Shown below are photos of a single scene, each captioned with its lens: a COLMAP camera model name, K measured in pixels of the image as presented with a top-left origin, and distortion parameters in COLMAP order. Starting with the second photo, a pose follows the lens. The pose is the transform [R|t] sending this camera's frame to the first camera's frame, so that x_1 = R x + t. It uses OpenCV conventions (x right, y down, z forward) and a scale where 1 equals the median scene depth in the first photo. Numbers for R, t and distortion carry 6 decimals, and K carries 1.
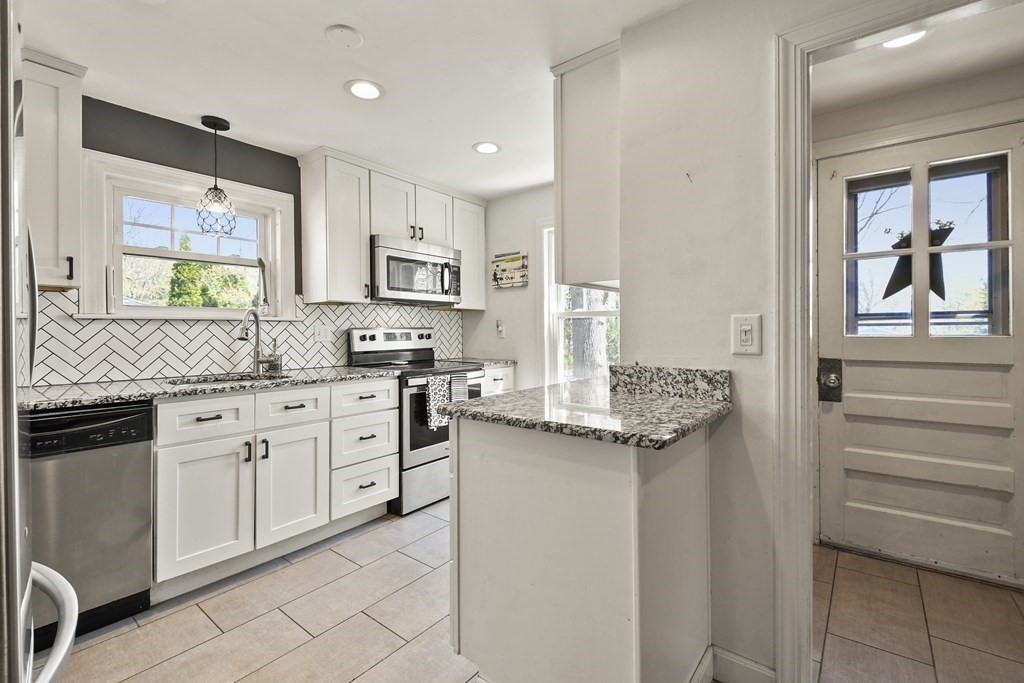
lens RADIAL K [[453.3, 0, 496.1], [0, 453.3, 333.6], [0, 0, 1]] dist [0.029517, -0.000191]
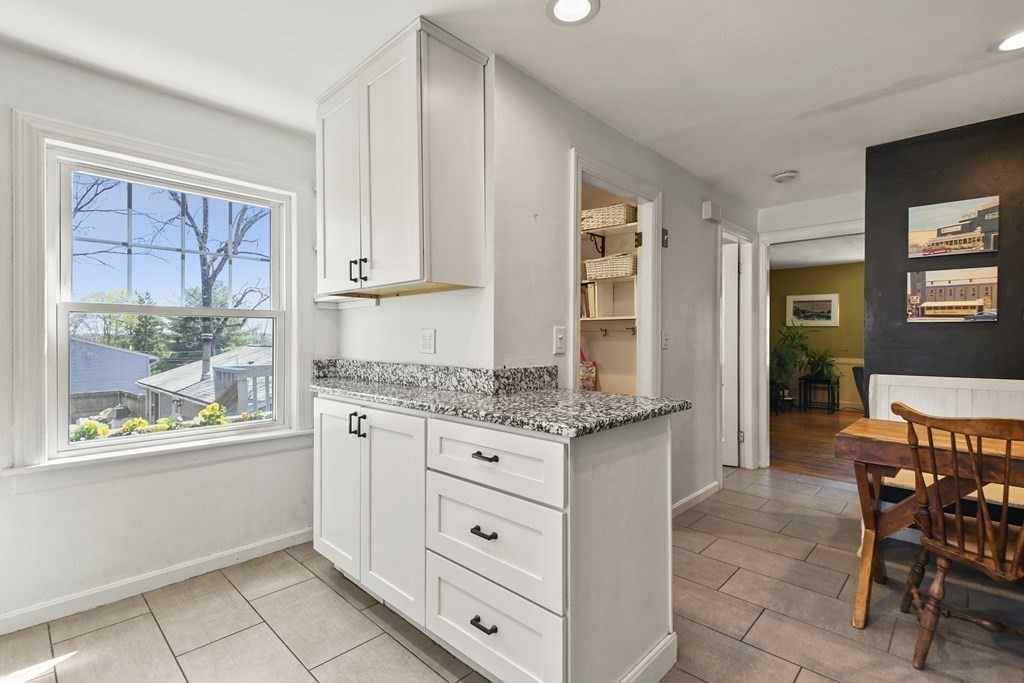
lens RADIAL K [[476.9, 0, 513.0], [0, 476.9, 336.6], [0, 0, 1]] dist [0.021754, -0.000342]
pose [[0.075246, 0.009024, 0.997124, -0.571757], [0.004121, 0.999948, -0.009361, 0.002419], [-0.997157, 0.004814, 0.075204, 0.602163]]
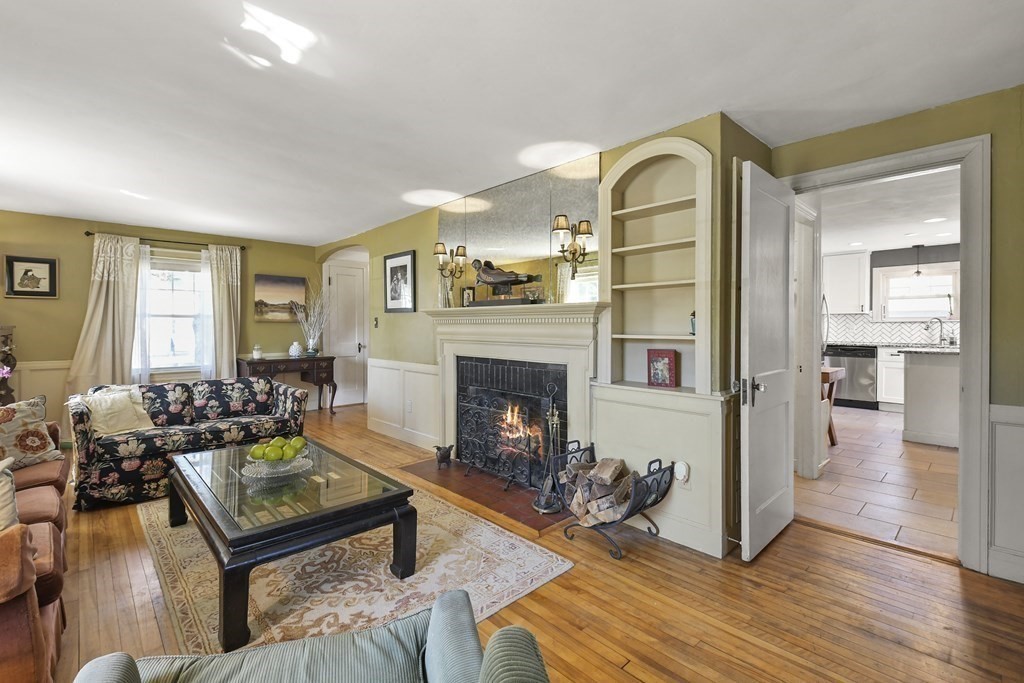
lens RADIAL K [[458.2, 0, 513.8], [0, 458.2, 332.0], [0, 0, 1]] dist [-0.003456, -0.000506]
pose [[-0.123504, 0.017537, -0.992189, 2.206170], [-0.001228, 0.999840, 0.017825, -0.016211], [0.992343, 0.003420, -0.123463, -0.931818]]
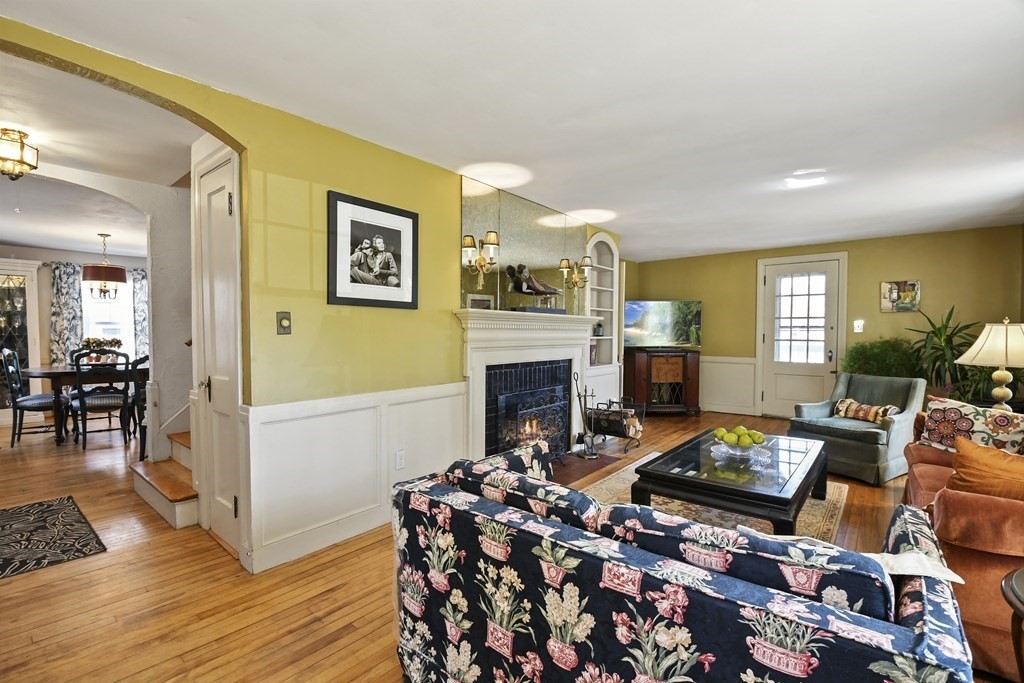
lens RADIAL K [[456.5, 0, 505.0], [0, 456.5, 353.8], [0, 0, 1]] dist [0.002089, -0.000191]
pose [[0.999944, 0.008658, -0.006143, 0.704913], [-0.008355, 0.998822, 0.047809, -0.006605], [0.006550, -0.047755, 0.998838, -2.714674]]
